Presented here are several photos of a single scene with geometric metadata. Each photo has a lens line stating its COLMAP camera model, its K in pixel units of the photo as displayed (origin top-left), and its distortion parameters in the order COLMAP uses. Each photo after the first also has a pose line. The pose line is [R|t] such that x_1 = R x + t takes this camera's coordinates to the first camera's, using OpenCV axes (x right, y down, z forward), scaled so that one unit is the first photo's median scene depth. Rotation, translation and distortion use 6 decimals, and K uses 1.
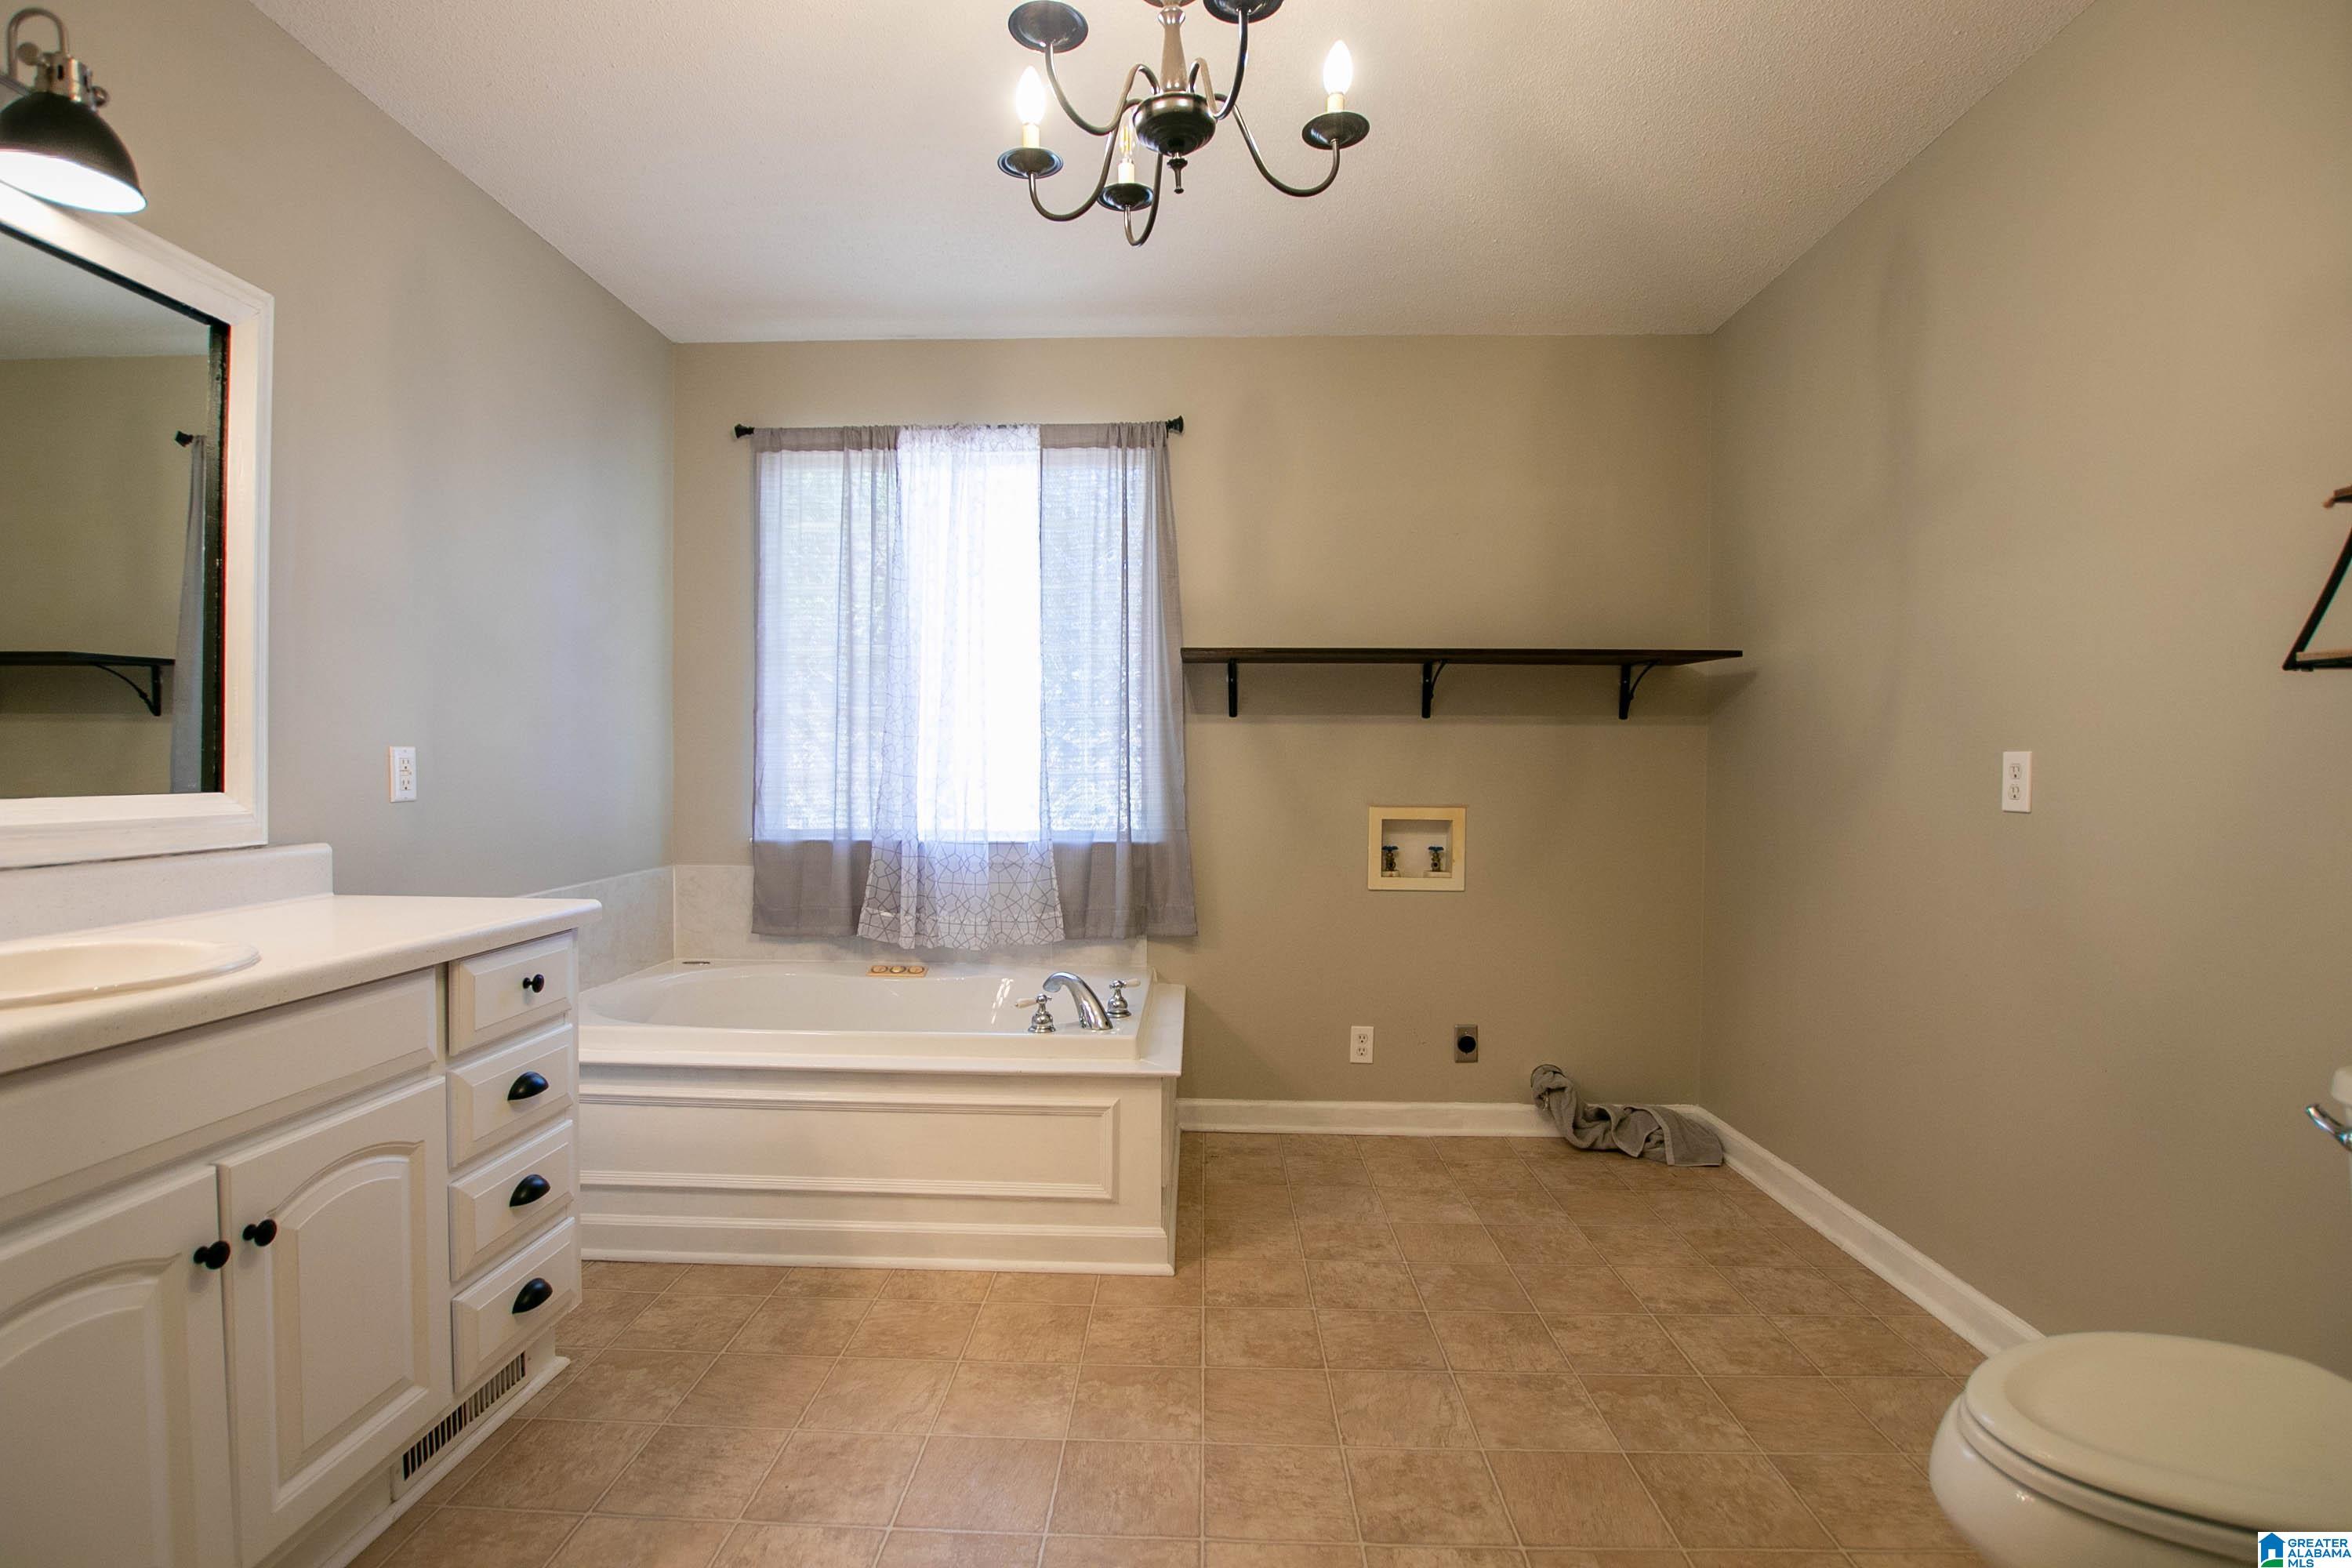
lens RADIAL K [[1088.6, 0, 1161.0], [0, 1088.6, 790.4], [0, 0, 1]] dist [-0.035218, 0.006082]
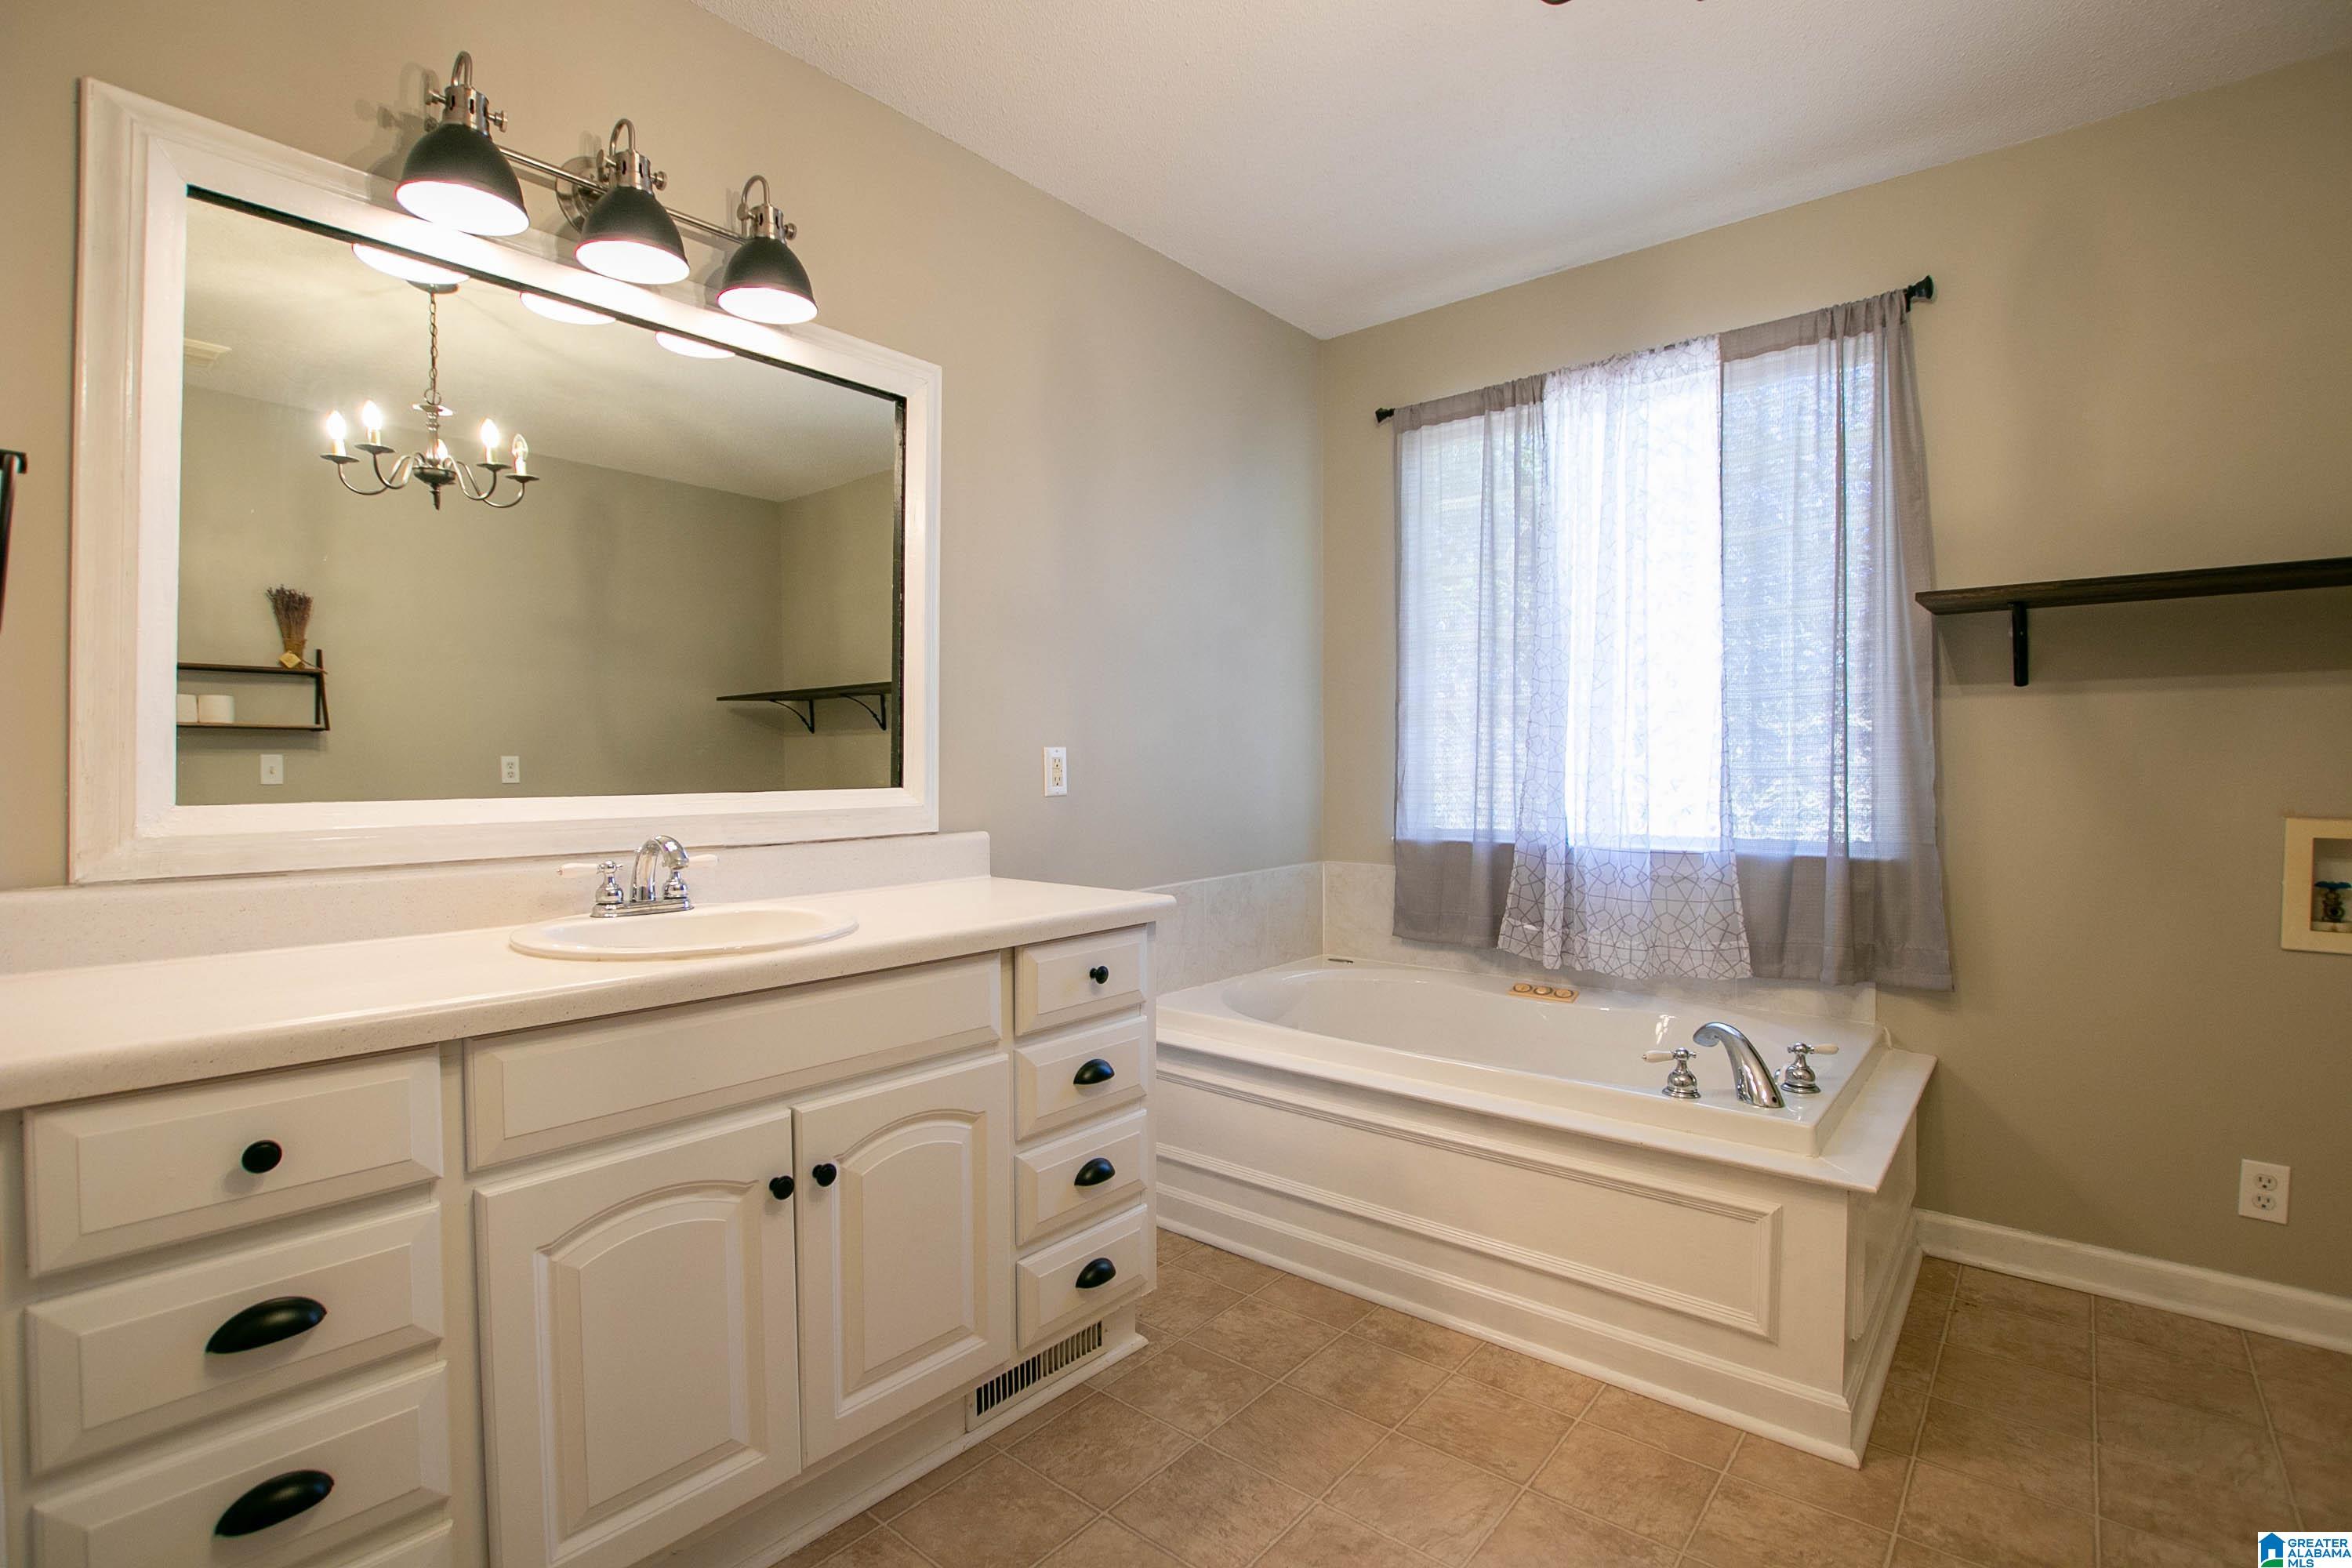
lens RADIAL K [[1088.6, 0, 1161.0], [0, 1088.6, 790.4], [0, 0, 1]] dist [-0.035218, 0.006082]
pose [[0.784525, 0.006884, -0.620059, 0.065108], [-0.004088, 0.999974, 0.005930, -0.002096], [0.620084, -0.002117, 0.784532, 0.130153]]
